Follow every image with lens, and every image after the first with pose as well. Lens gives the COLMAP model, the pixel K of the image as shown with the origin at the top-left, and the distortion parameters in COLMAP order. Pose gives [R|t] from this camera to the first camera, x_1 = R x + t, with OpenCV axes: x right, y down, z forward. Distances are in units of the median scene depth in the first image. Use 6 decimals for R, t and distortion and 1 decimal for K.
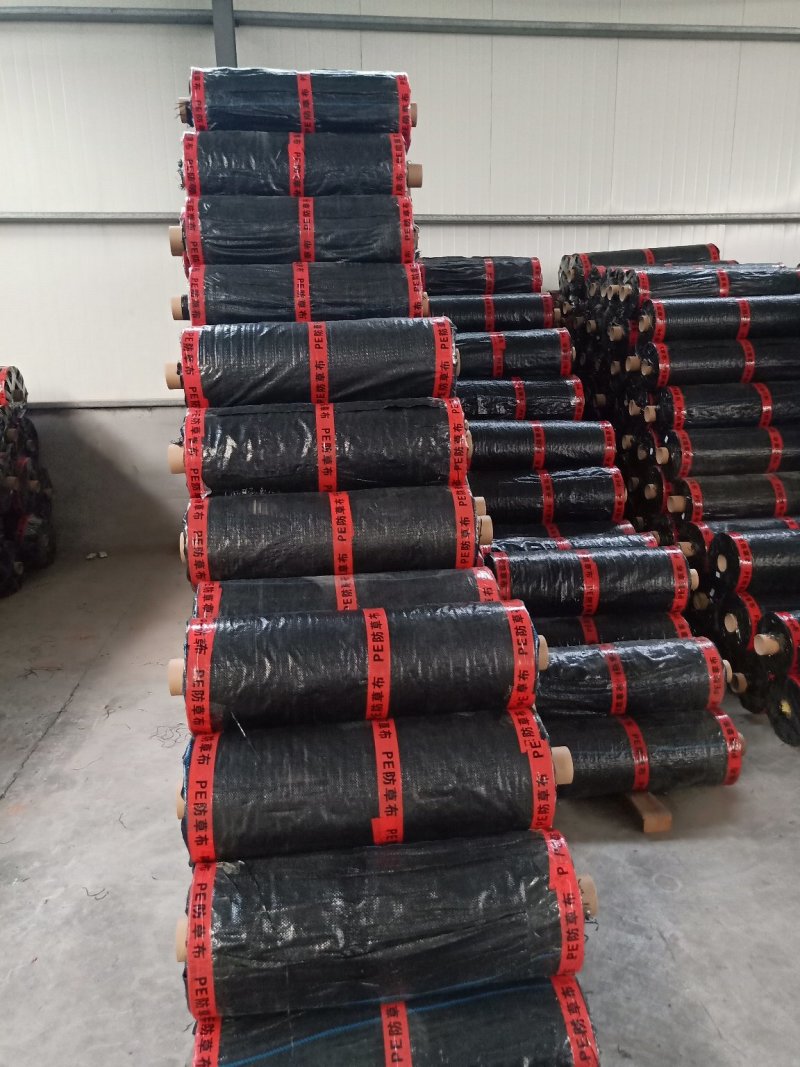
lens RADIAL K [[840.6, 0, 400.0], [0, 840.6, 533.5], [0, 0, 1]] dist [0.009933, -0.002075]
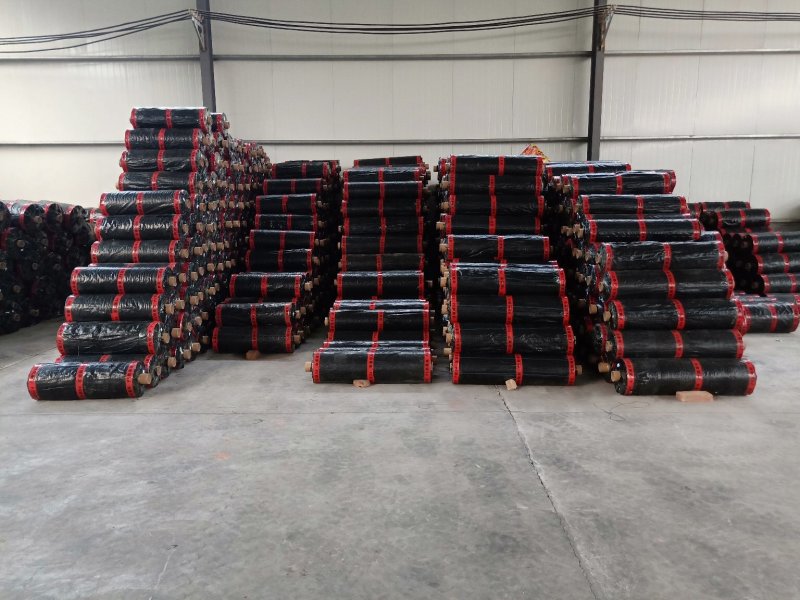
lens RADIAL K [[630.3, 0, 400.0], [0, 630.3, 300.0], [0, 0, 1]] dist [0.009933, -0.002075]
pose [[0.991199, 0.035108, -0.127639, 0.779371], [-0.043599, 0.996974, -0.064356, 0.185377], [0.124993, 0.069355, 0.989731, -0.825056]]
